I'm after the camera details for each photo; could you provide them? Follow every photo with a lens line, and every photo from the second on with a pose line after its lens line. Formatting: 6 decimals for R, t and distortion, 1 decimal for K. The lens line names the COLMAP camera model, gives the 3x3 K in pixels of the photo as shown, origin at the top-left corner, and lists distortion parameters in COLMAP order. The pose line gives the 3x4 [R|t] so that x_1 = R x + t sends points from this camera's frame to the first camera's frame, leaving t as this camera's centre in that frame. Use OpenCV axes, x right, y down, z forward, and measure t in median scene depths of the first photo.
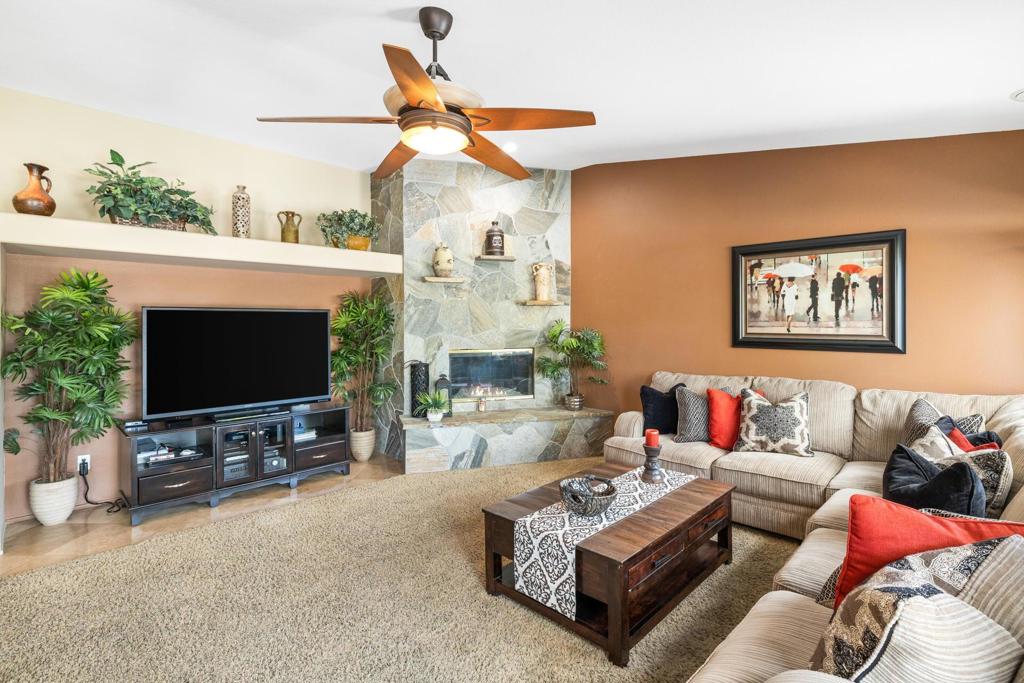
lens RADIAL K [[486.9, 0, 526.5], [0, 486.9, 318.6], [0, 0, 1]] dist [0.000818, 0.000076]
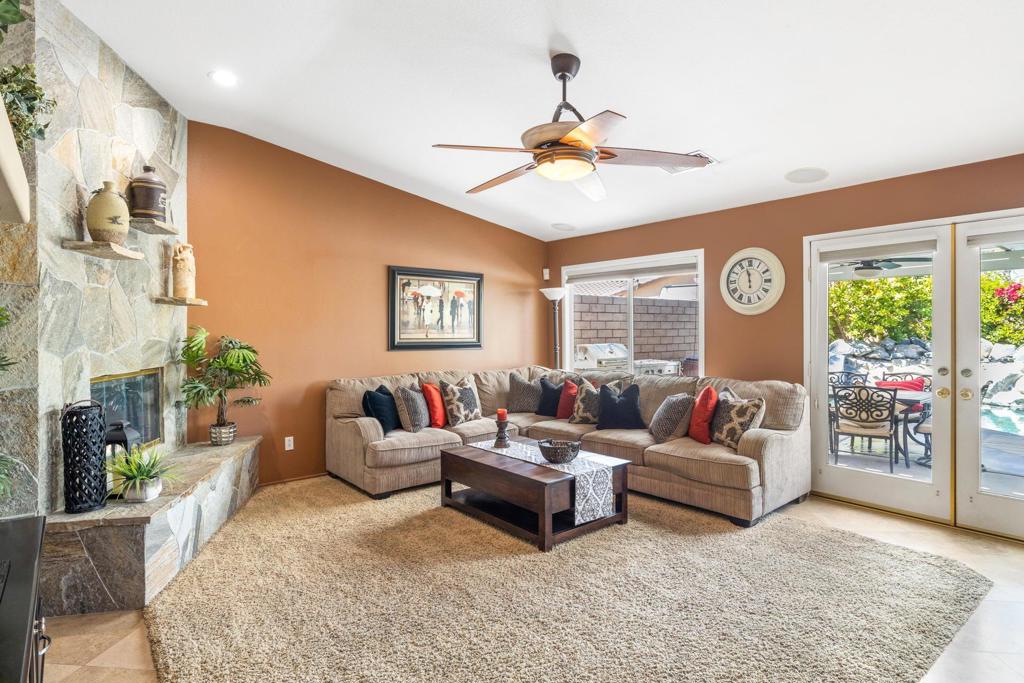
lens RADIAL K [[537.0, 0, 513.5], [0, 537.0, 339.3], [0, 0, 1]] dist [-0.000189, 0.000185]
pose [[0.128747, -0.011692, 0.991609, -0.891331], [-0.004915, 0.999911, 0.012428, 0.014016], [-0.991665, -0.006473, 0.128678, 0.580973]]
